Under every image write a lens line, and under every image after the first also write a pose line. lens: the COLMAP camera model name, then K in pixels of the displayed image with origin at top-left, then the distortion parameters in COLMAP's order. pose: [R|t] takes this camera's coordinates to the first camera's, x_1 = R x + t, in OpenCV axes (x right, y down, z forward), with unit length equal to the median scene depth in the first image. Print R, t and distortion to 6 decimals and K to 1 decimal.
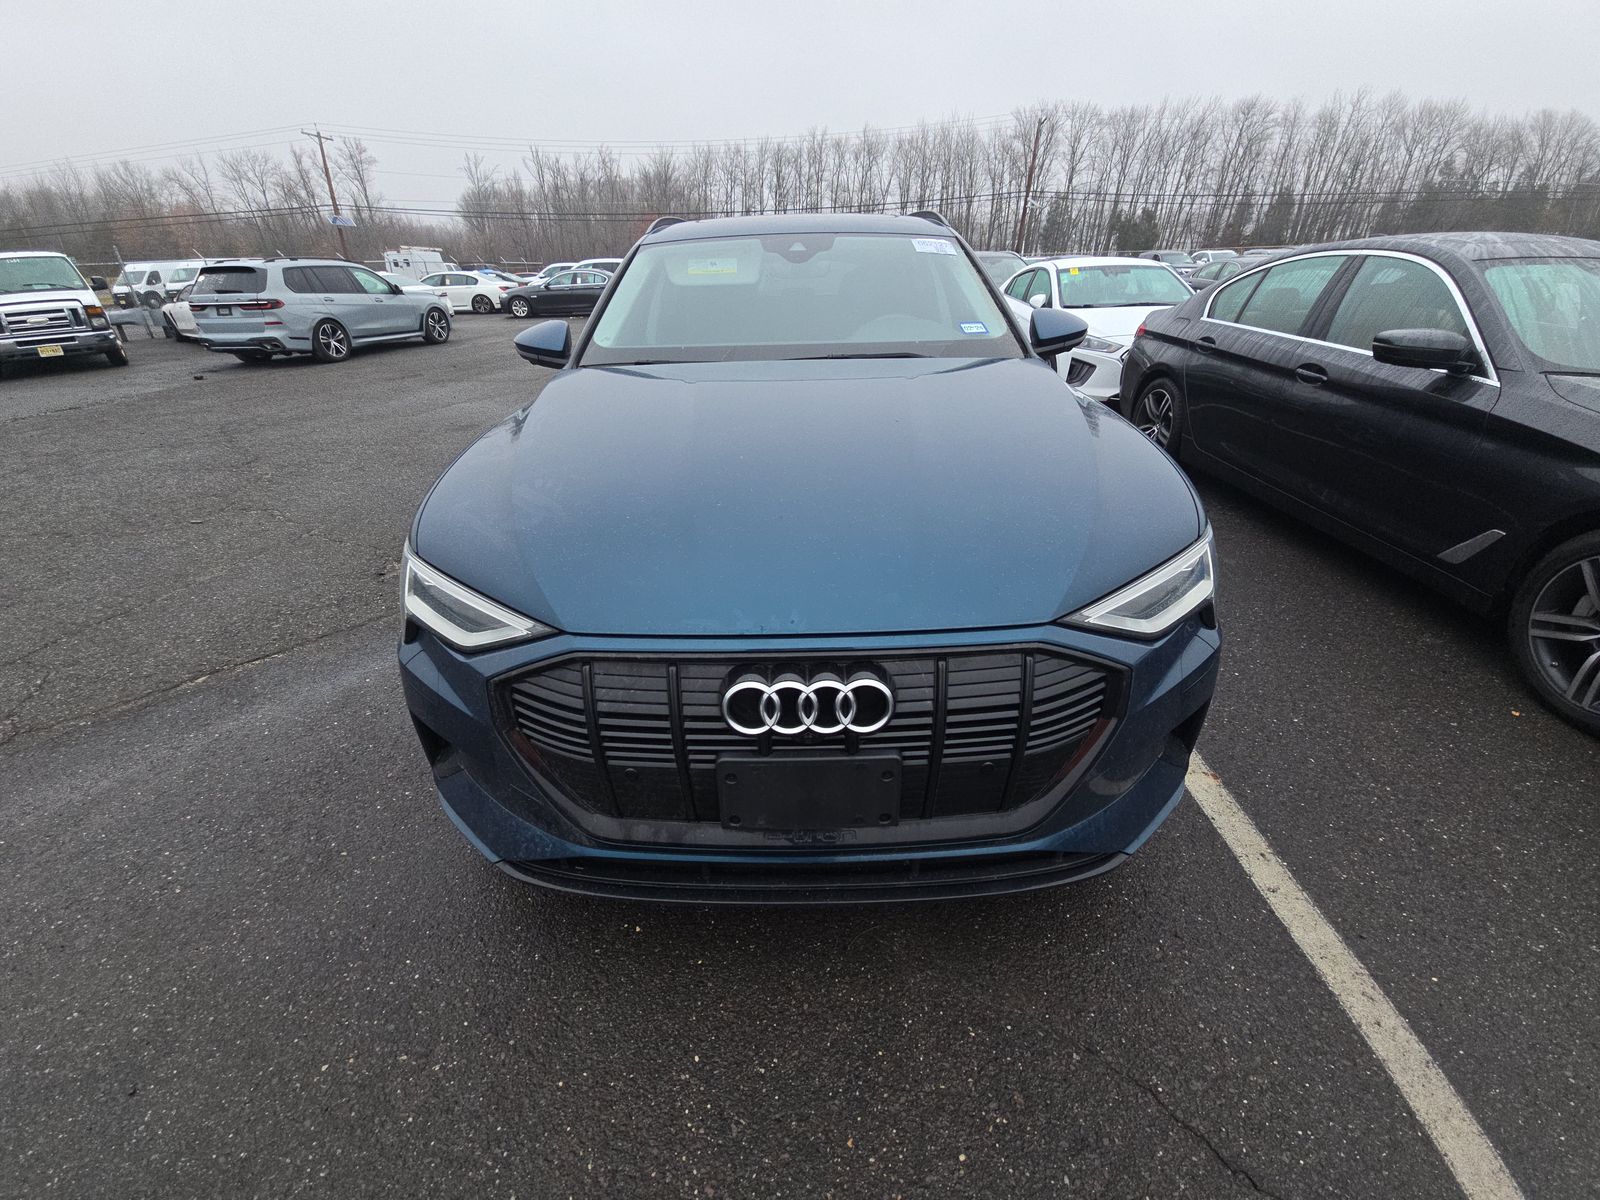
lens RADIAL K [[641.6, 0, 790.9], [0, 641.6, 596.4], [0, 0, 1]] dist [0.011307, -0.009372]
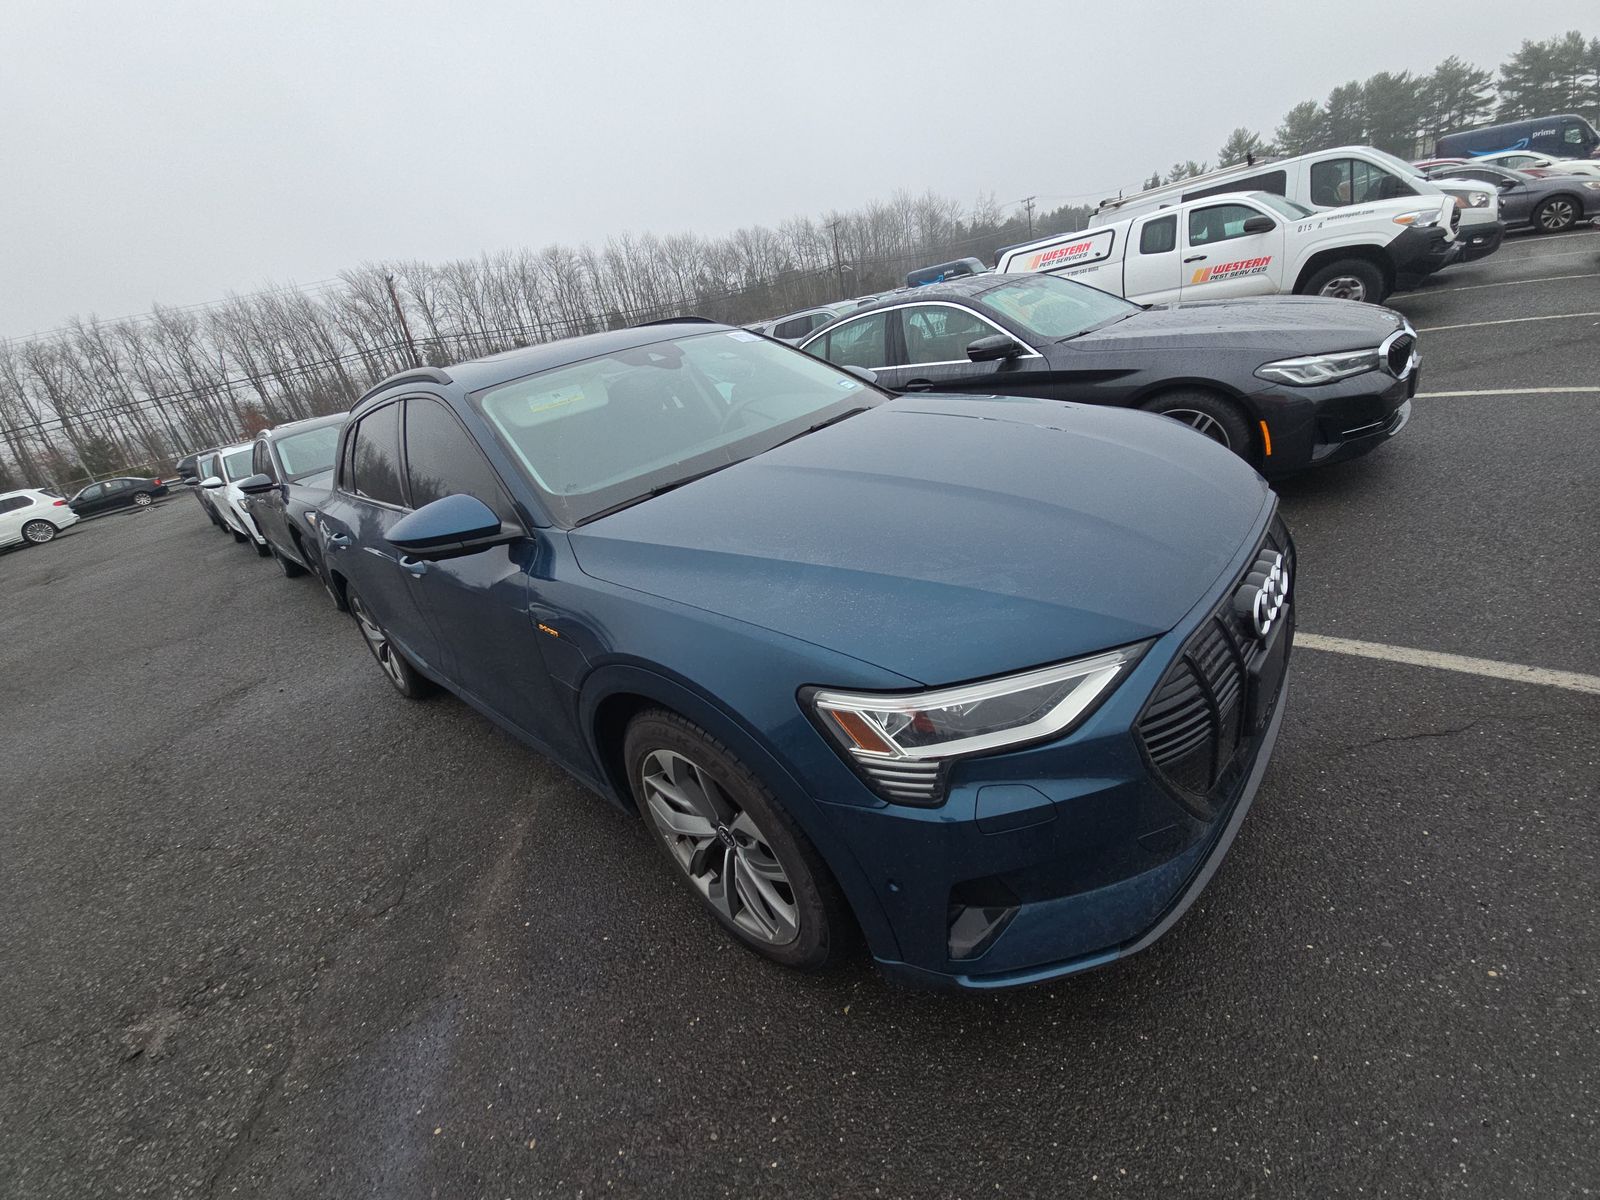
lens RADIAL K [[641.6, 0, 786.2], [0, 641.6, 595.0], [0, 0, 1]] dist [0.011307, -0.009372]
pose [[0.672216, -0.398748, 0.623799, -0.585703], [0.499258, 0.866310, 0.015759, -0.134328], [-0.546687, 0.300843, 0.781426, 0.216316]]
